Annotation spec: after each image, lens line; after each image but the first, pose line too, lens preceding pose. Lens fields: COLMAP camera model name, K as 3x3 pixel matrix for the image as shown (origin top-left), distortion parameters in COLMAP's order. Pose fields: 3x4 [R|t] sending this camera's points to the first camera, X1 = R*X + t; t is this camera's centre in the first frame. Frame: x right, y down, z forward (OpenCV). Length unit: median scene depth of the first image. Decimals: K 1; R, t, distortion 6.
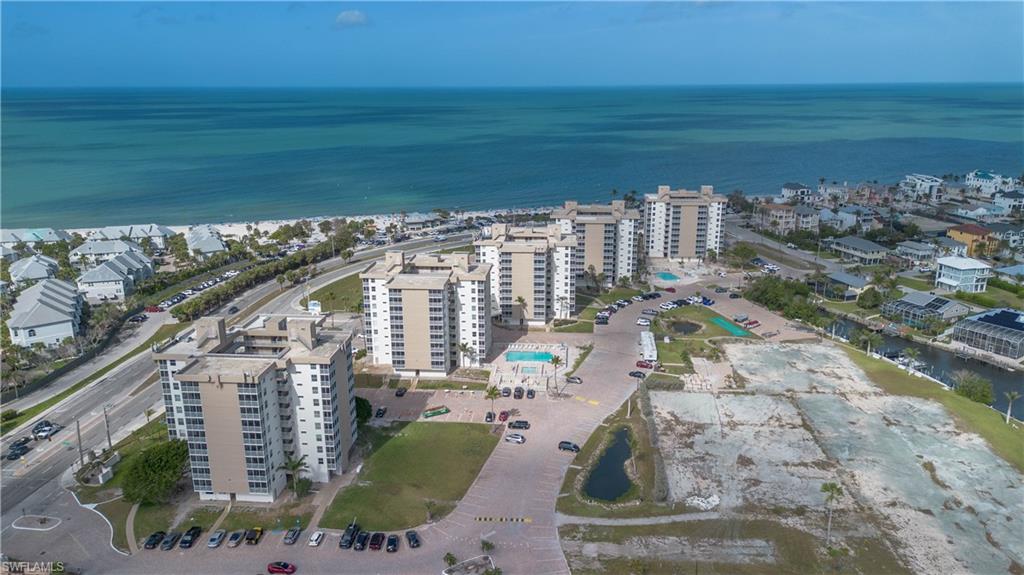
lens RADIAL K [[735.9, 0, 506.7], [0, 735.9, 284.6], [0, 0, 1]] dist [0.078546, -0.087454]
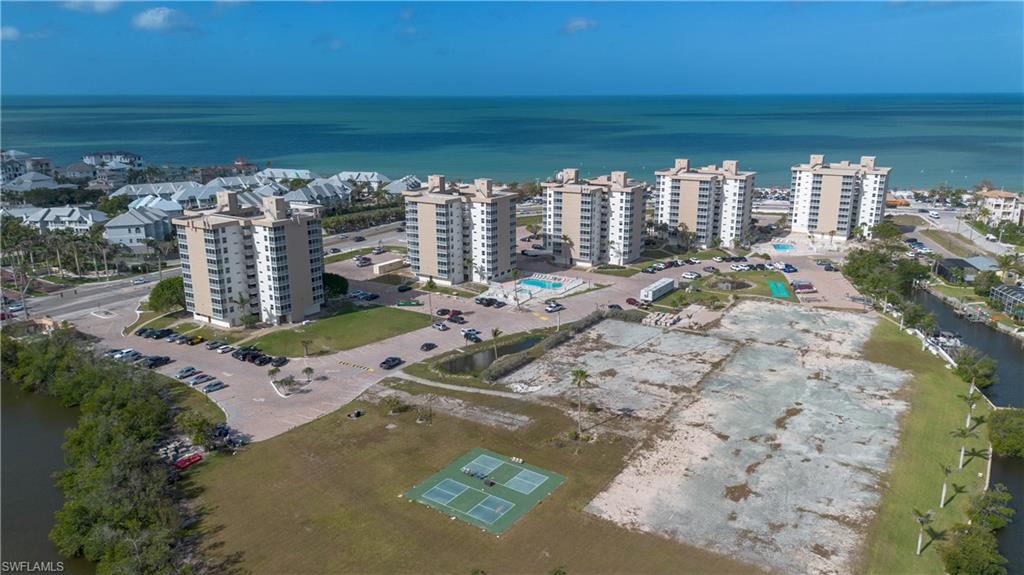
lens RADIAL K [[735.9, 0, 506.7], [0, 735.9, 284.6], [0, 0, 1]] dist [0.078546, -0.087454]
pose [[0.884036, 0.120915, -0.451508, 0.570009], [-0.126874, 0.991770, 0.017185, 0.106053], [0.449870, 0.042093, 0.892102, 0.034092]]
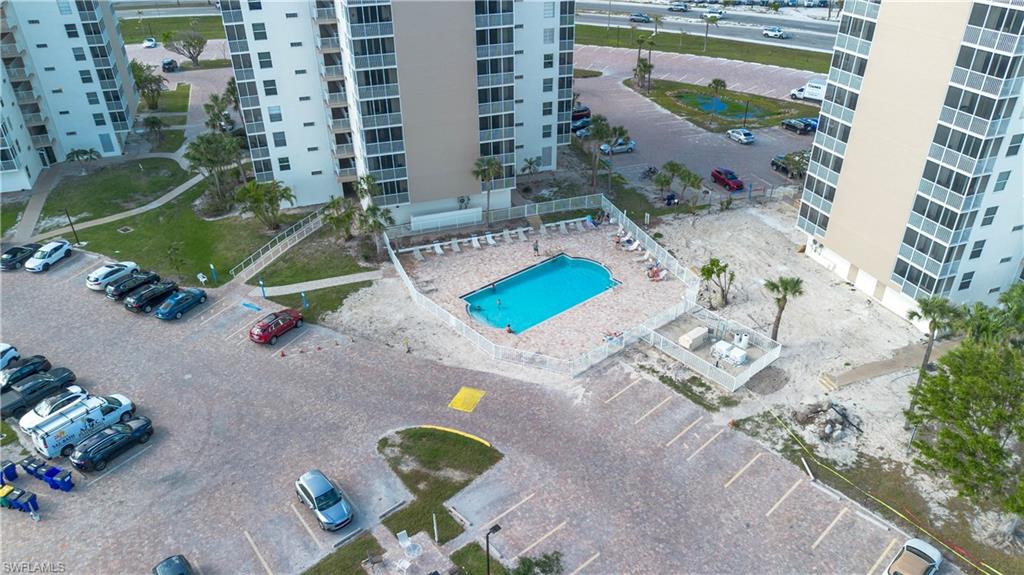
lens RADIAL K [[735.9, 0, 506.7], [0, 735.9, 284.6], [0, 0, 1]] dist [0.078546, -0.087454]
pose [[0.415476, 0.463015, -0.782941, 0.641745], [-0.236841, 0.886126, 0.398354, -0.157110], [0.878229, 0.019926, 0.477826, 1.510985]]
